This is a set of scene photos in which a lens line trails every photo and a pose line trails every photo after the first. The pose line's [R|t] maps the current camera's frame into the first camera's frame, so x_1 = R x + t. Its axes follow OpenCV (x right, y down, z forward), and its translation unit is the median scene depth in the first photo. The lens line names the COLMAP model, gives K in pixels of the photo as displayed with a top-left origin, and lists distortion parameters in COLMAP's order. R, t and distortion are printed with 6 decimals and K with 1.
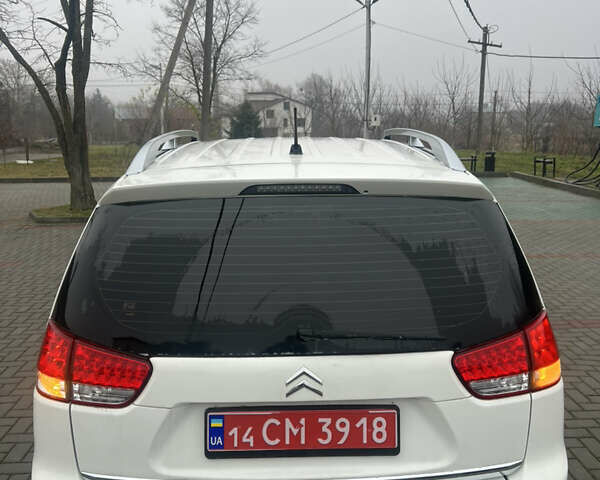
lens RADIAL K [[609.5, 0, 293.8], [0, 609.5, 236.3], [0, 0, 1]] dist [0.046860, 0.000000]
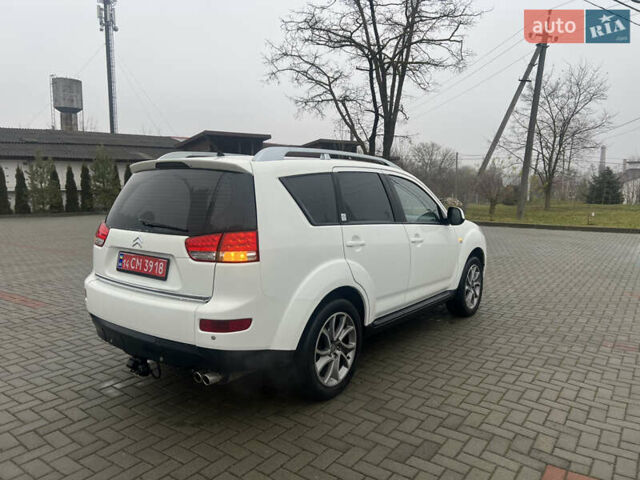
lens RADIAL K [[480.5, 0, 320.3], [0, 480.5, 238.8], [0, 0, 1]] dist [0.046915, -0.032600]
pose [[0.784582, 0.082154, -0.614559, 1.604650], [-0.132297, 0.990539, -0.036482, 0.189648], [0.605747, 0.109927, 0.788027, -0.045097]]
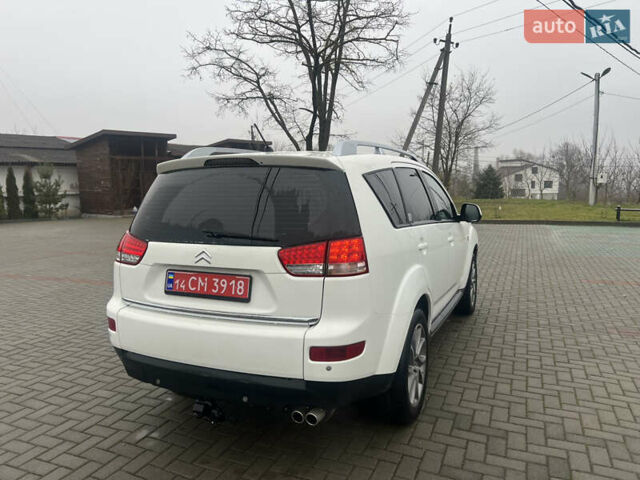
lens RADIAL K [[480.5, 0, 314.9], [0, 480.5, 238.5], [0, 0, 1]] dist [0.046915, -0.032600]
pose [[0.897659, 0.042786, -0.438609, 0.924176], [-0.077410, 0.995110, -0.061355, 0.231764], [0.433839, 0.089029, 0.896581, -0.193087]]
